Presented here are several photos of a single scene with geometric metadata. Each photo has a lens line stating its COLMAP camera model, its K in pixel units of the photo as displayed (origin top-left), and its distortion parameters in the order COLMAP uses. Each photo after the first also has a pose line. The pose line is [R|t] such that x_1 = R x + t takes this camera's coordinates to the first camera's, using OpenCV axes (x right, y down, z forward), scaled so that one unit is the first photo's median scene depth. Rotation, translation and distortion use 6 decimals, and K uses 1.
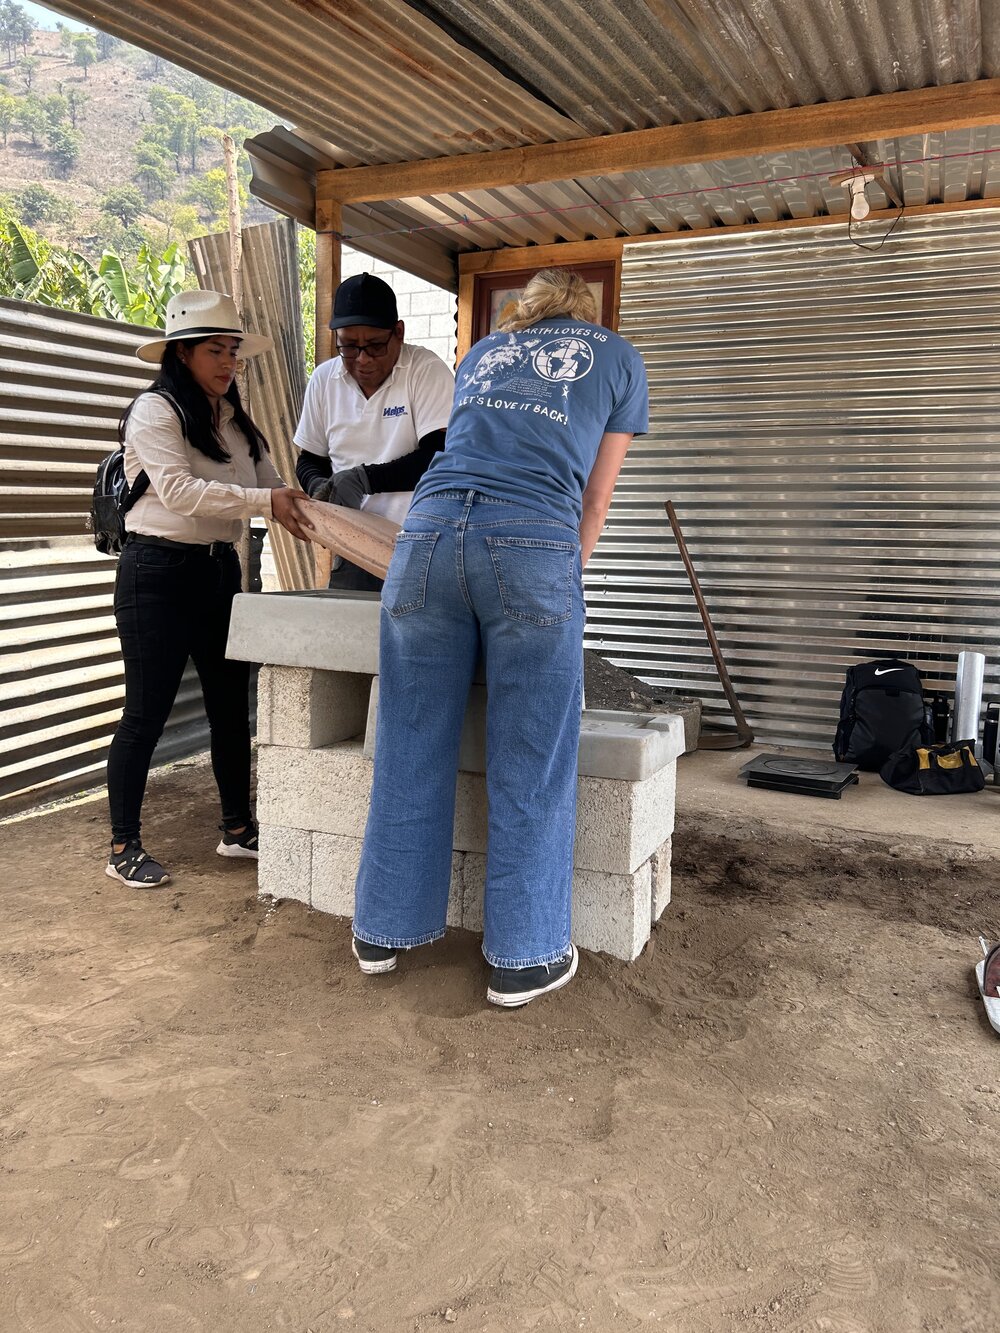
lens RADIAL K [[1010.2, 0, 511.1], [0, 1010.2, 679.8], [0, 0, 1]] dist [0.039184, -0.045604]
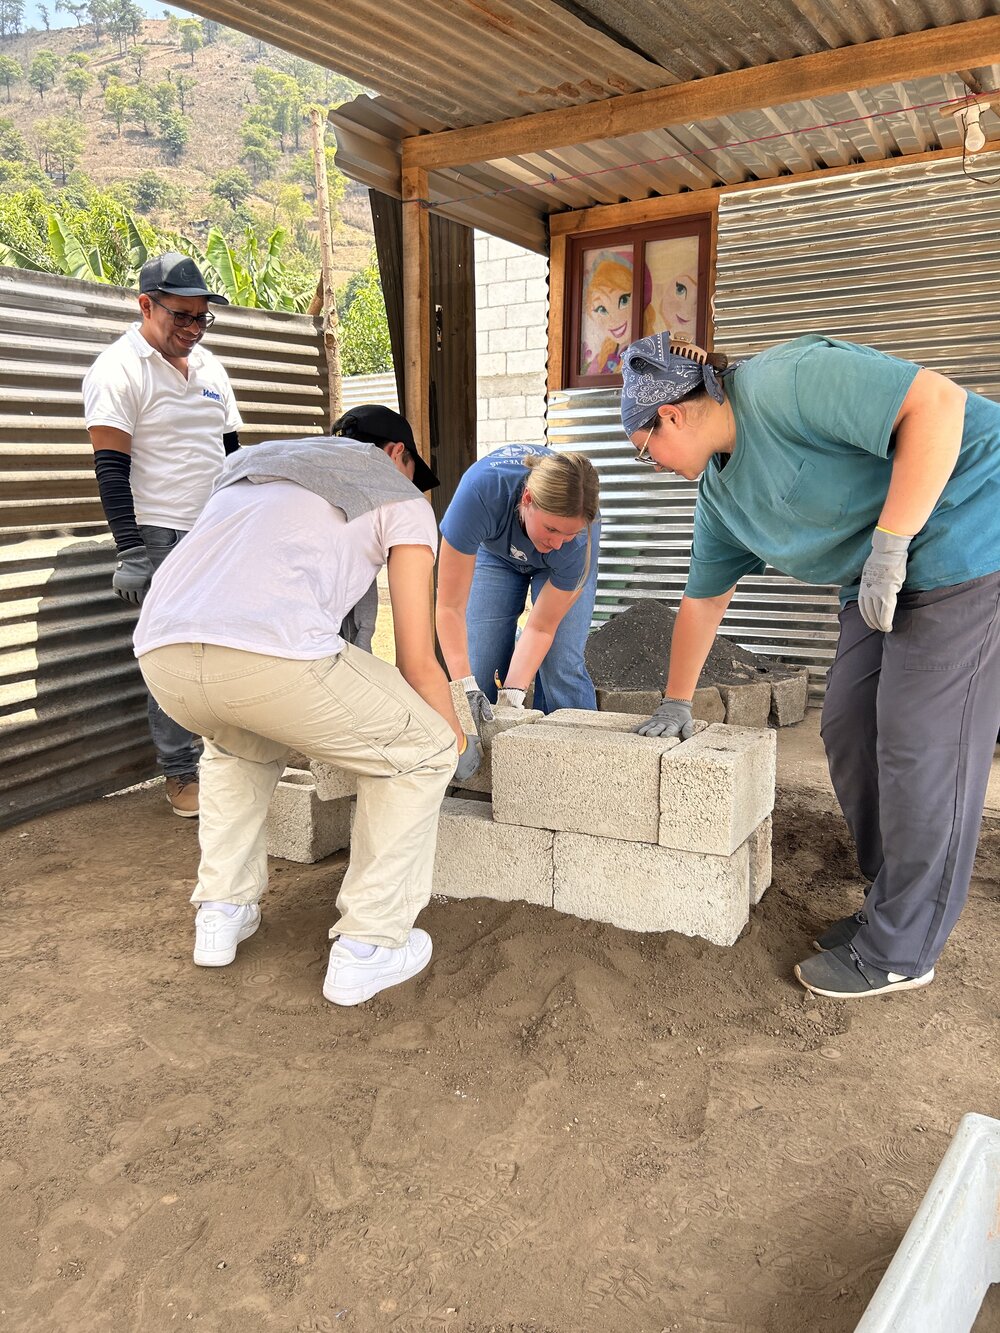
lens RADIAL K [[1010.2, 0, 514.7], [0, 1010.2, 666.9], [0, 0, 1]] dist [0.039184, -0.045604]
pose [[0.994718, -0.014112, -0.101669, 0.012823], [0.016249, 0.999663, 0.020227, -0.006576], [0.101349, -0.021772, 0.994613, 0.021161]]
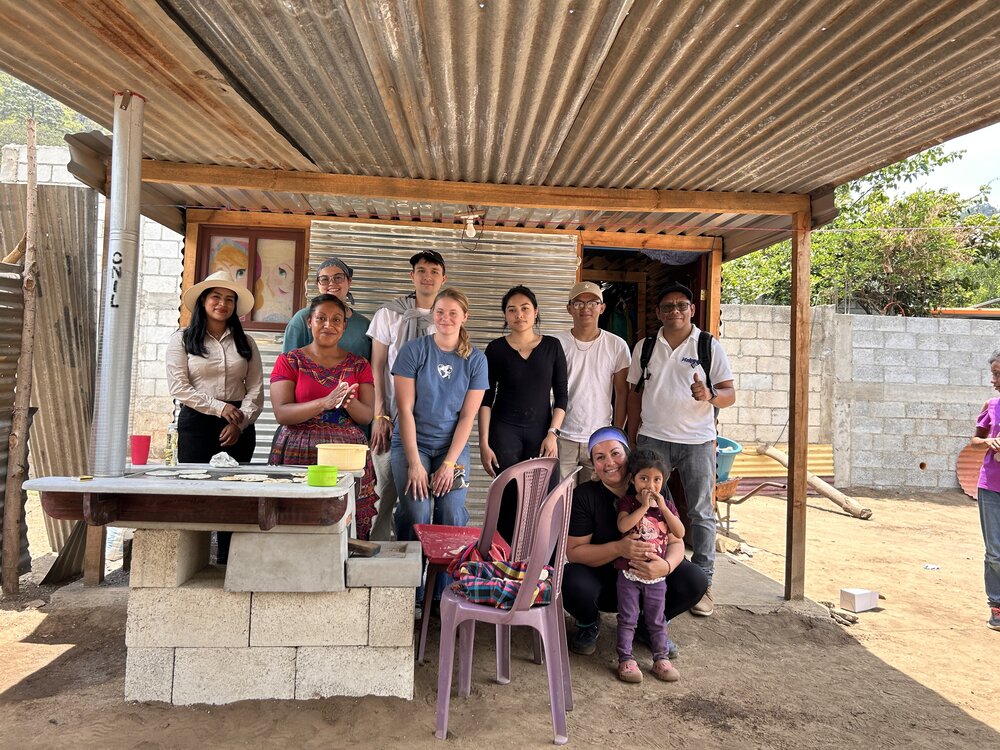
lens RADIAL K [[757.8, 0, 507.7], [0, 757.8, 382.5], [0, 0, 1]] dist [0.039184, -0.045604]
pose [[0.881607, 0.016686, 0.471689, -0.235259], [0.045838, 0.991624, -0.120752, -0.052037], [-0.469753, 0.128077, 0.873458, -0.146544]]
